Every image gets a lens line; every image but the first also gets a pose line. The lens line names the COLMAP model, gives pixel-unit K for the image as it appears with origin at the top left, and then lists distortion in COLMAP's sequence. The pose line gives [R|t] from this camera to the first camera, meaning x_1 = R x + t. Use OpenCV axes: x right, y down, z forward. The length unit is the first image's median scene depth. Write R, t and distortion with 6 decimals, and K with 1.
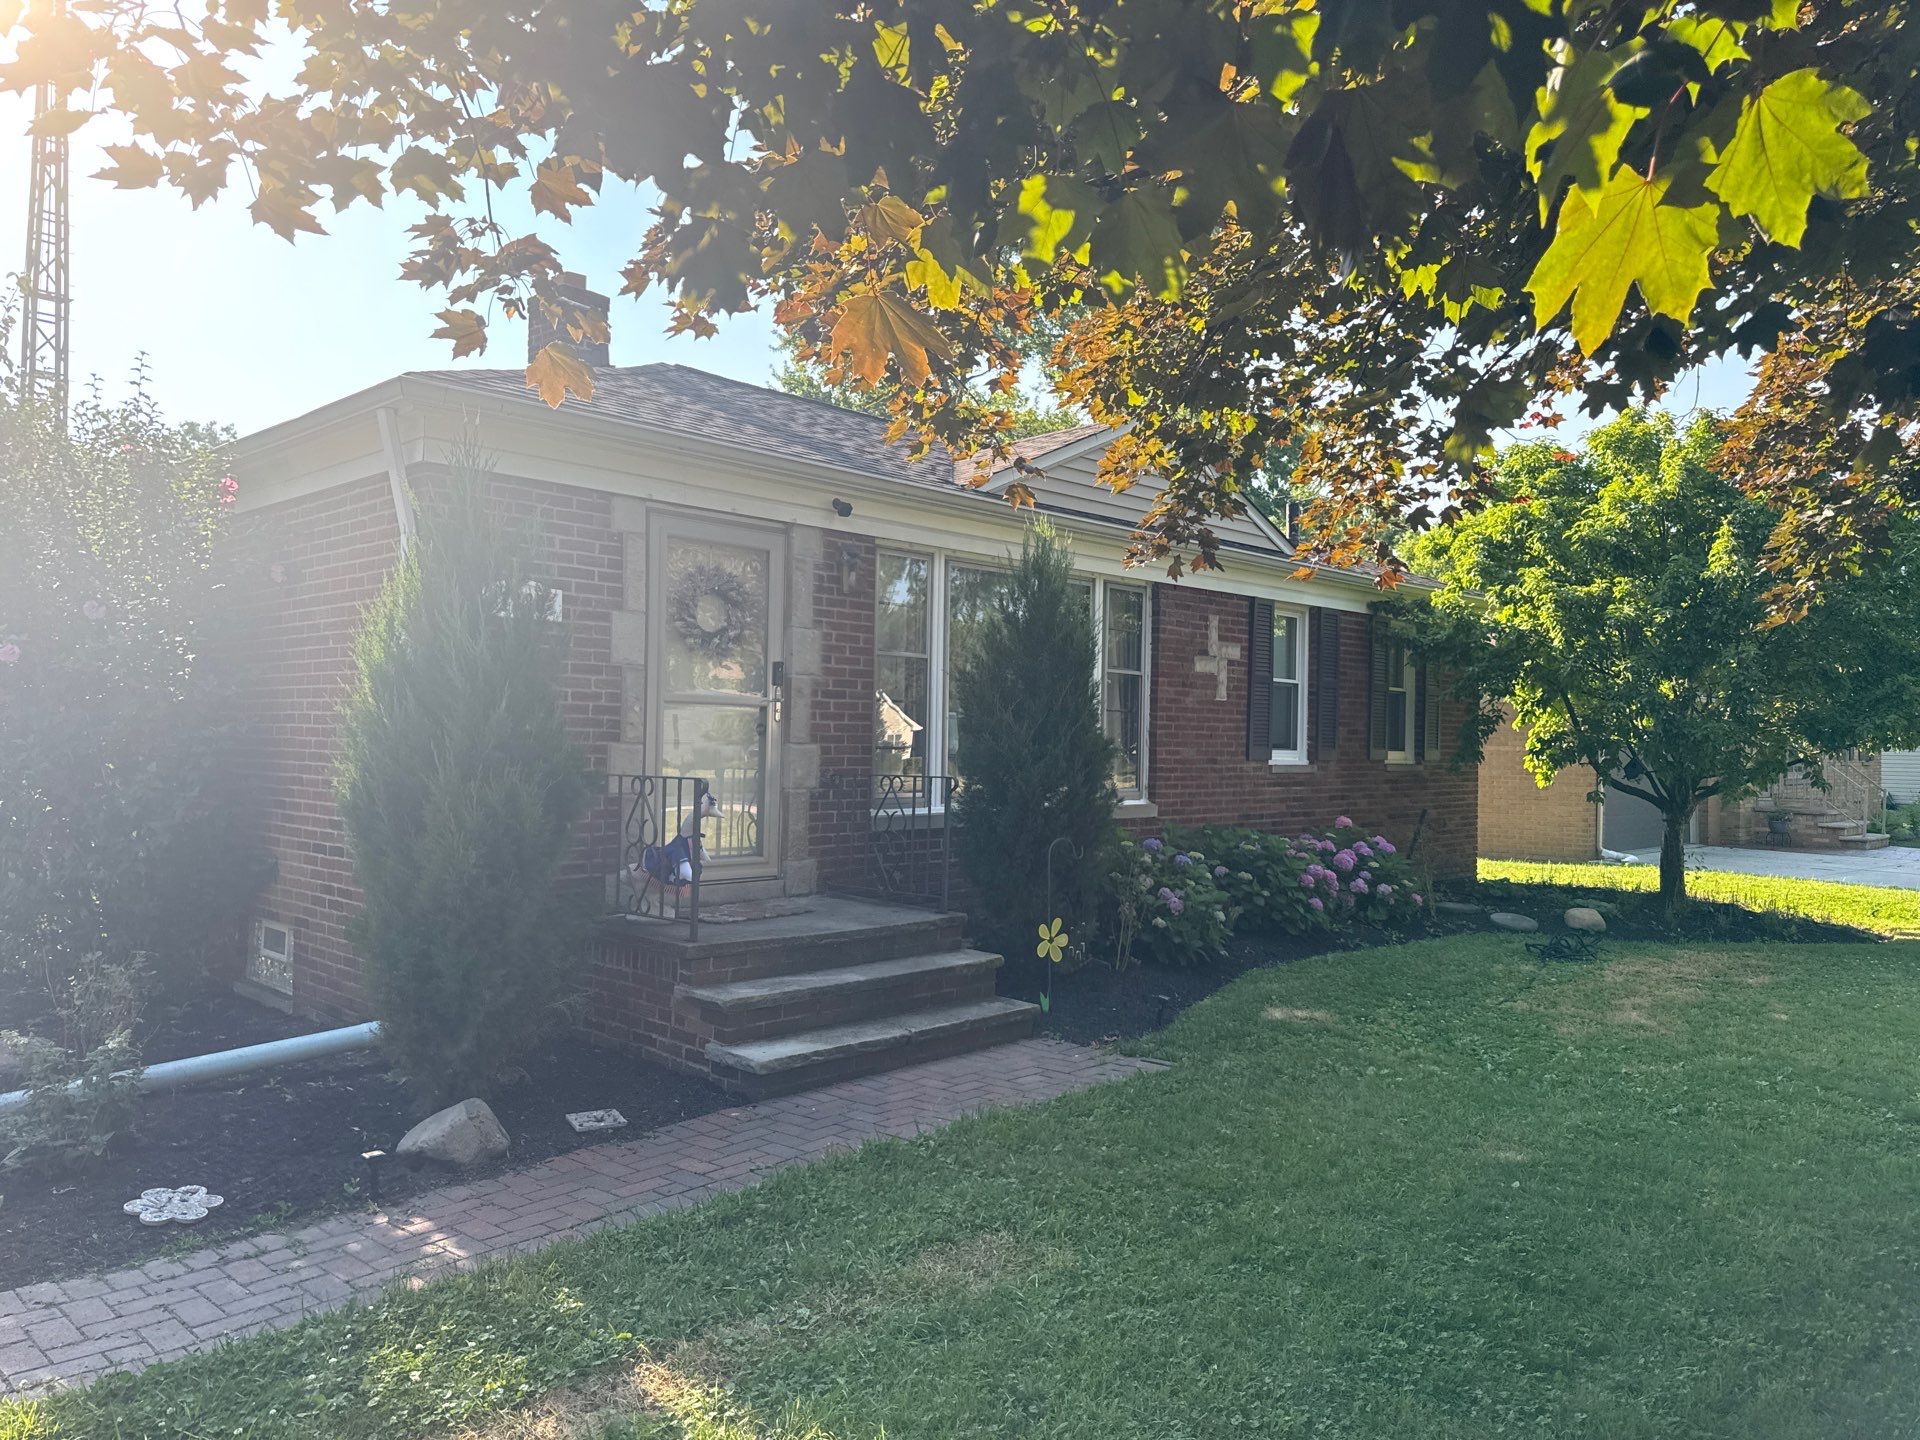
lens RADIAL K [[1330.9, 0, 960.0], [0, 1330.9, 720.0], [0, 0, 1]] dist [0.131447, -0.201249]
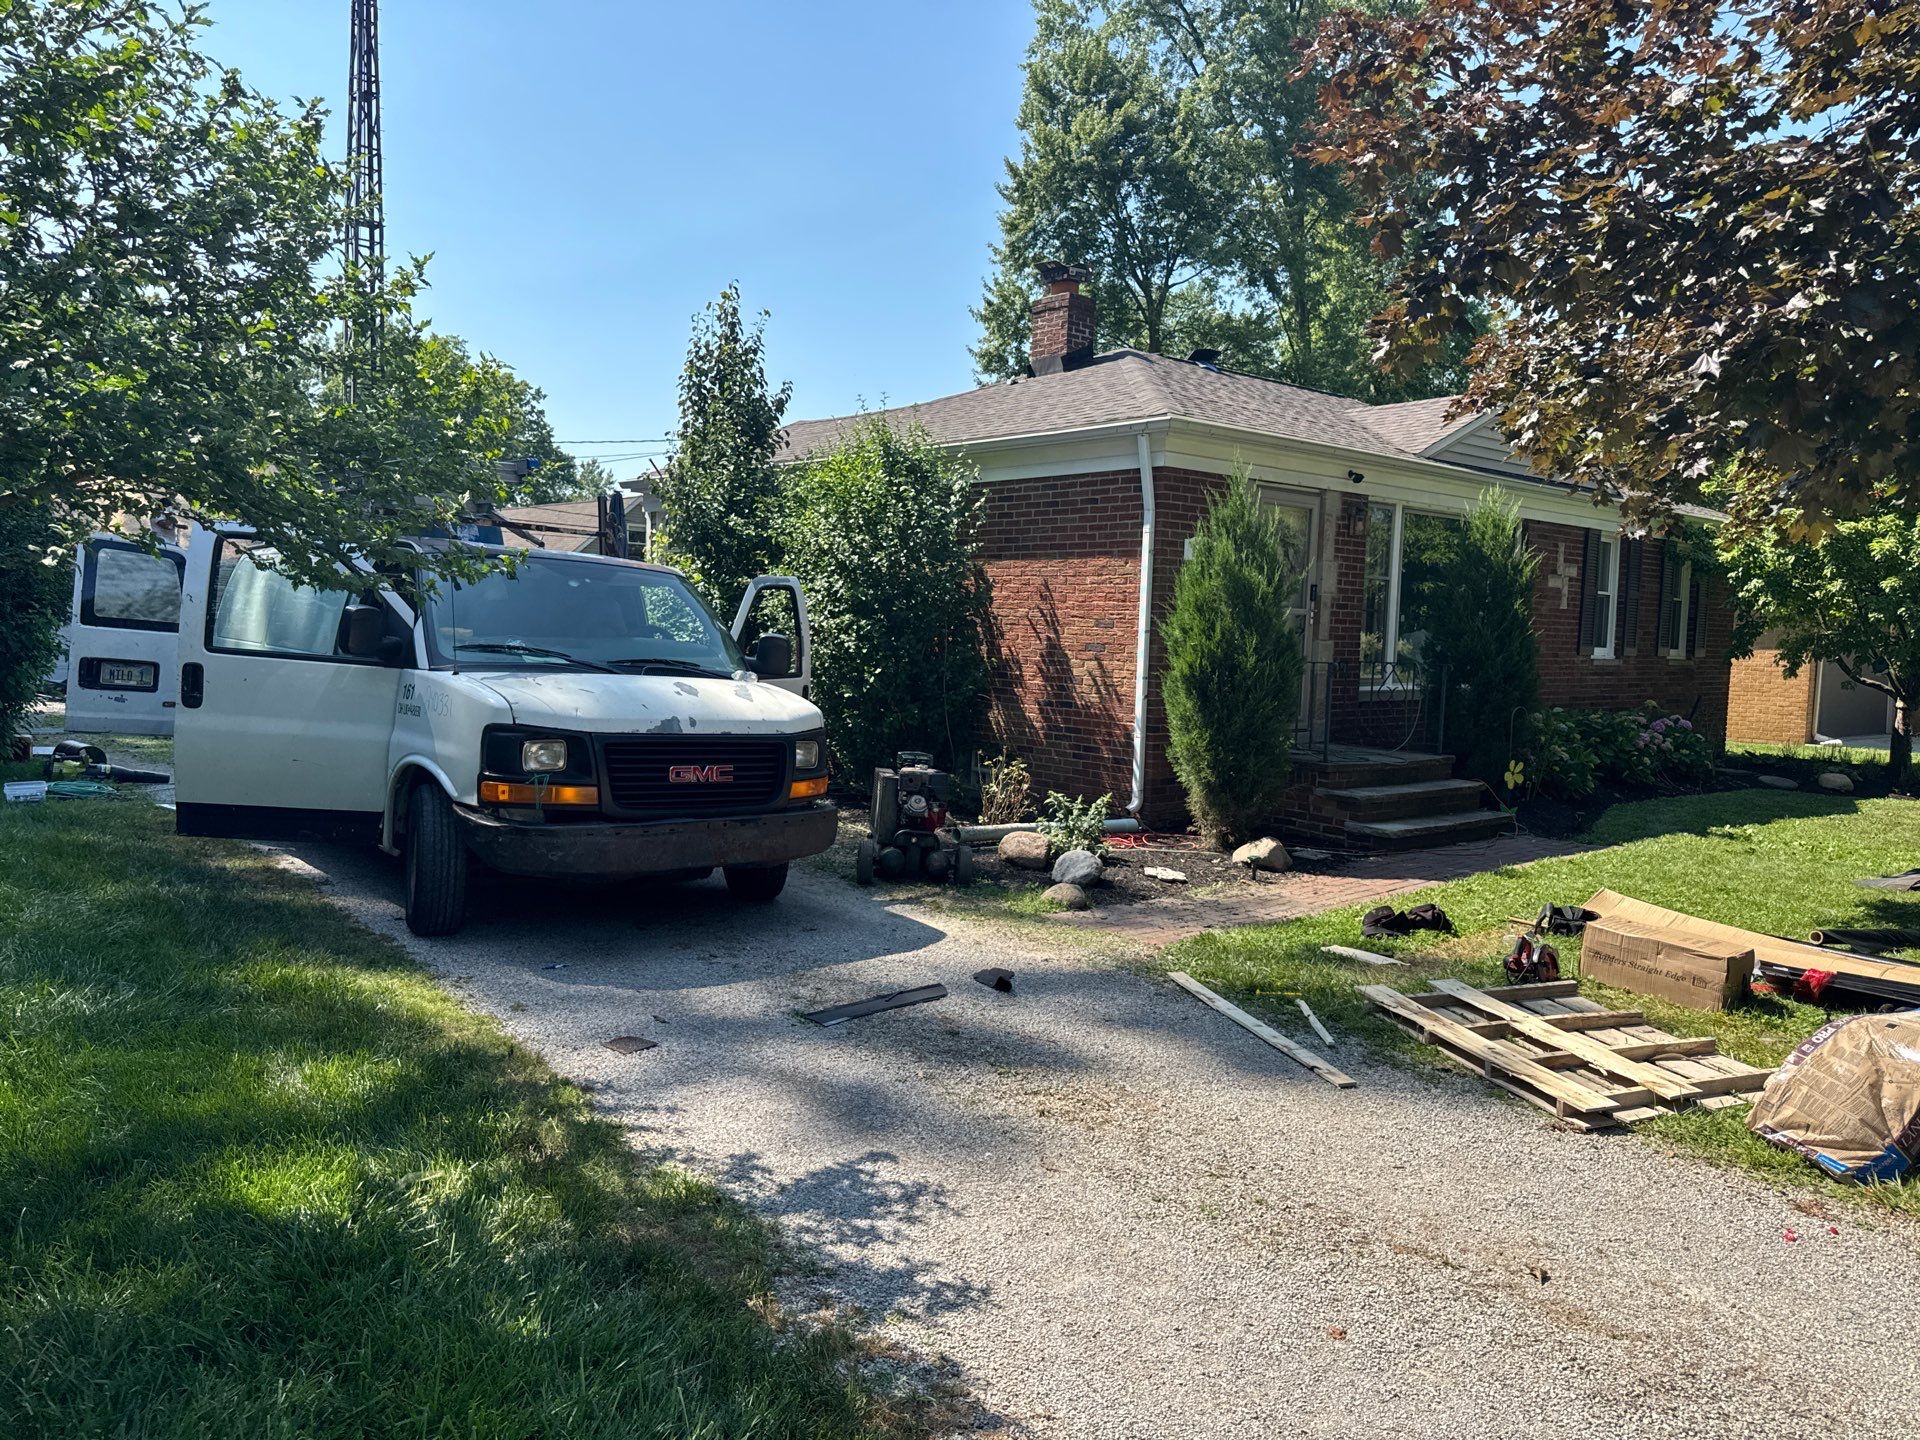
lens RADIAL K [[1330.9, 0, 960.0], [0, 1330.9, 720.0], [0, 0, 1]] dist [0.131447, -0.201249]
pose [[0.997221, 0.018109, -0.072269, -0.292345], [-0.012102, 0.996500, 0.082712, -0.008837], [0.073514, -0.081608, 0.993950, -0.362218]]
